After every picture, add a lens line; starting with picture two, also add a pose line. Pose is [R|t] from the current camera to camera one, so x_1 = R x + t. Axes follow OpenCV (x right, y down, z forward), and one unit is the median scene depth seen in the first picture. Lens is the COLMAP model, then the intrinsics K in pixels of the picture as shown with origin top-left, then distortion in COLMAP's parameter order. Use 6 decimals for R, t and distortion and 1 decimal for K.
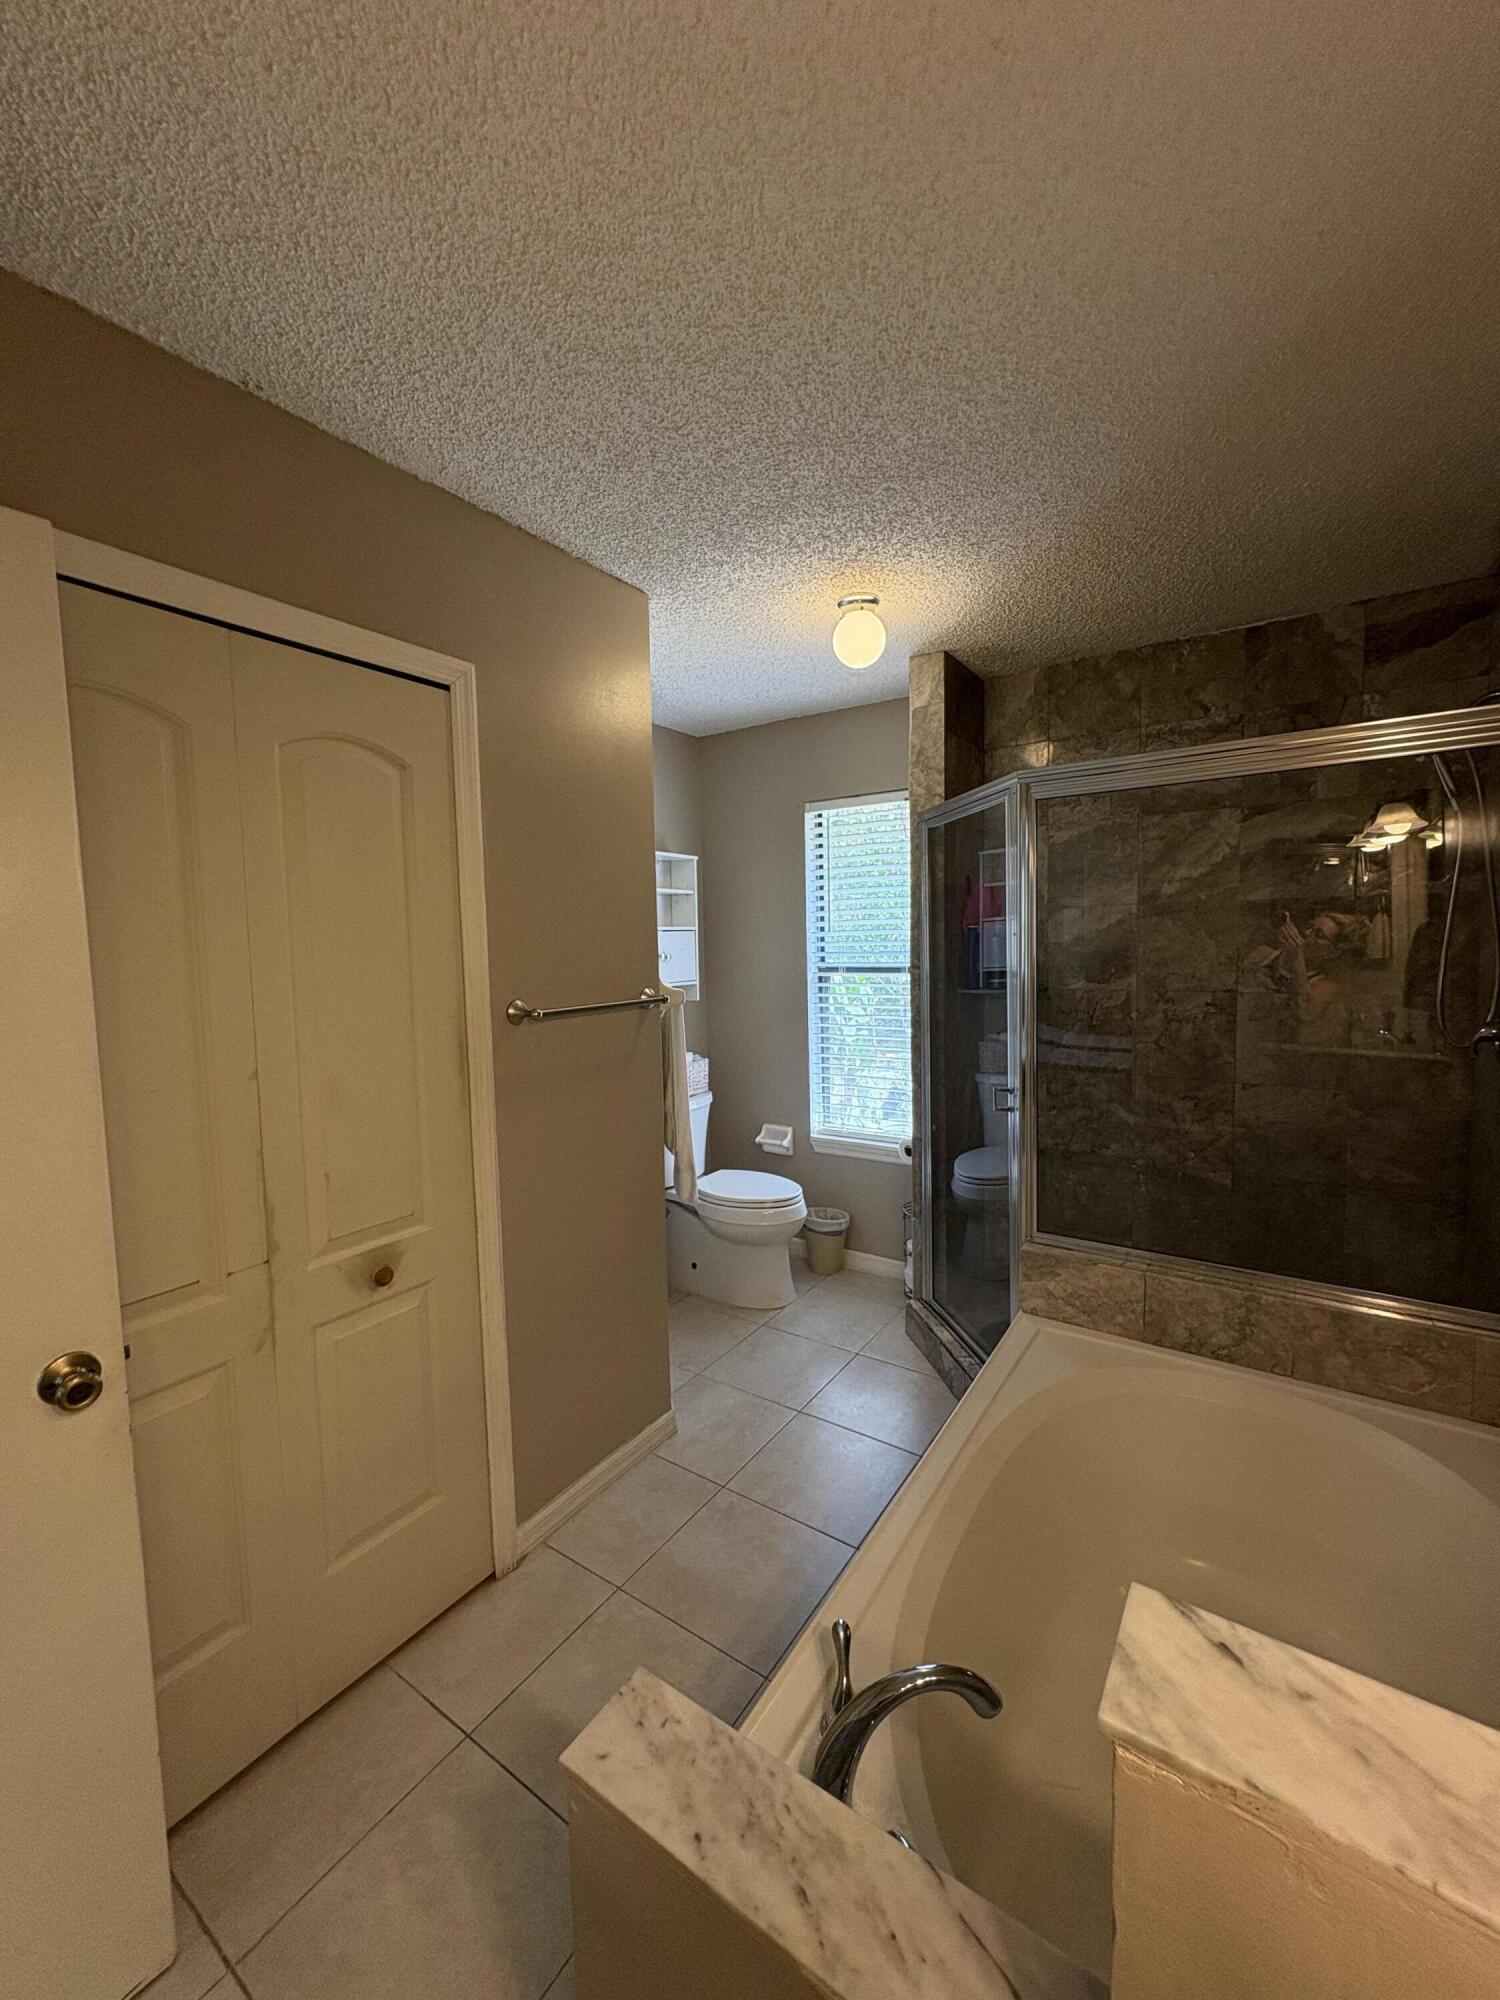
lens RADIAL K [[794.8, 0, 741.6], [0, 794.8, 993.9], [0, 0, 1]] dist [-0.002745, 0.000560]
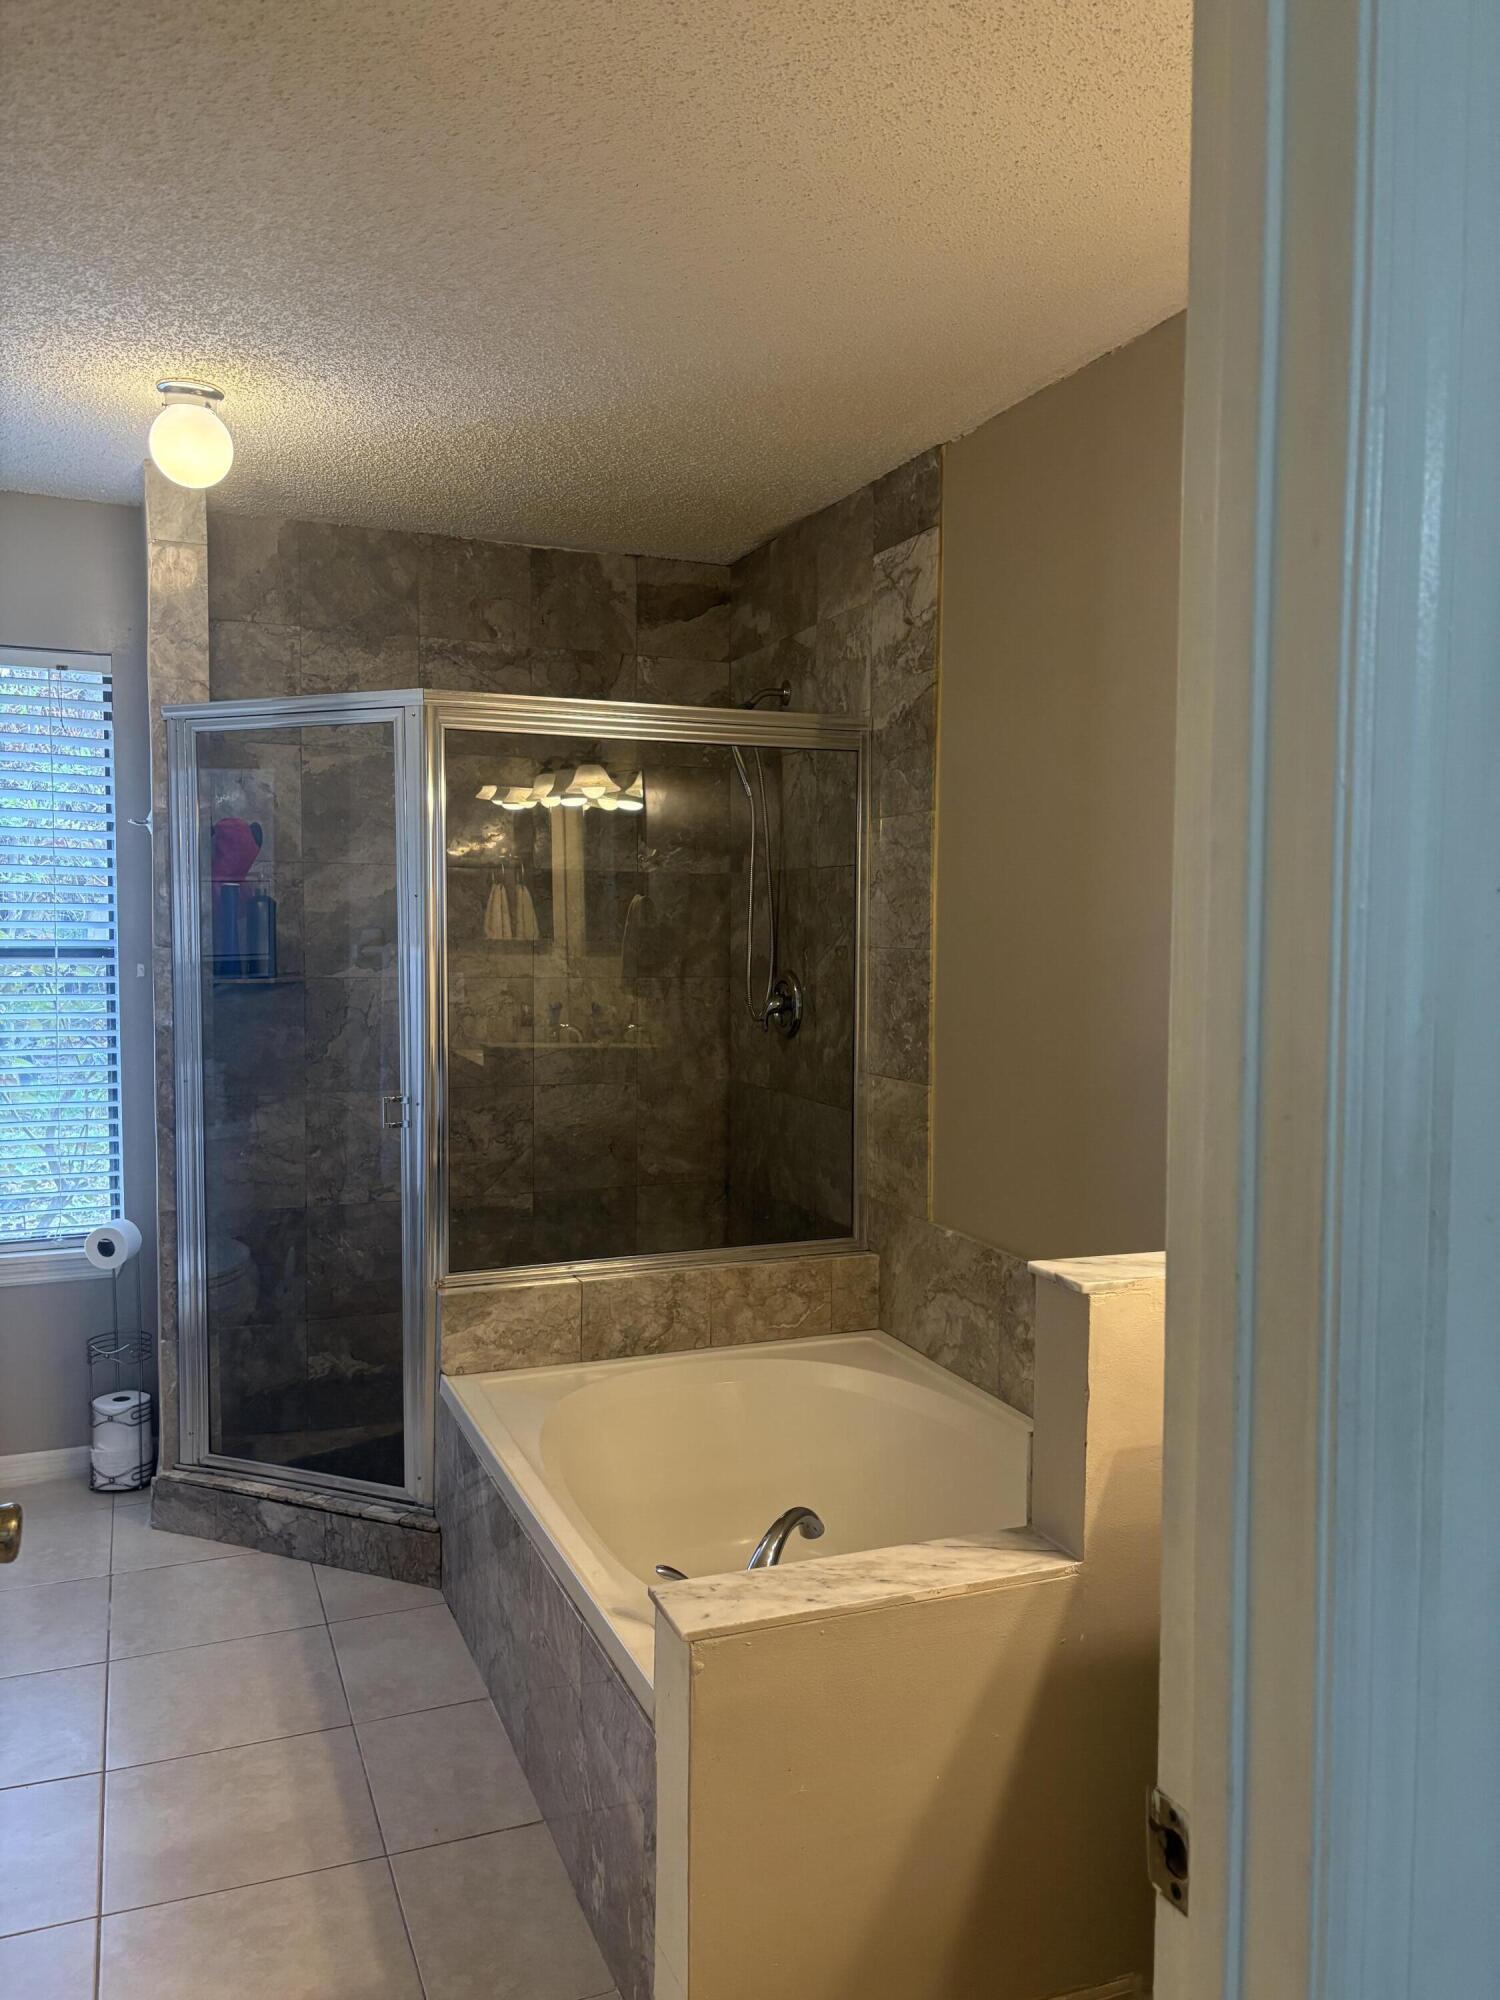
lens RADIAL K [[1503.9, 0, 766.7], [0, 1503.9, 1006.2], [0, 0, 1]] dist [0.049839, -0.060049]
pose [[0.542713, -0.021050, 0.839654, -0.629561], [0.038047, 0.999276, 0.000459, 0.040294], [-0.839056, 0.031697, 0.543121, -0.078822]]
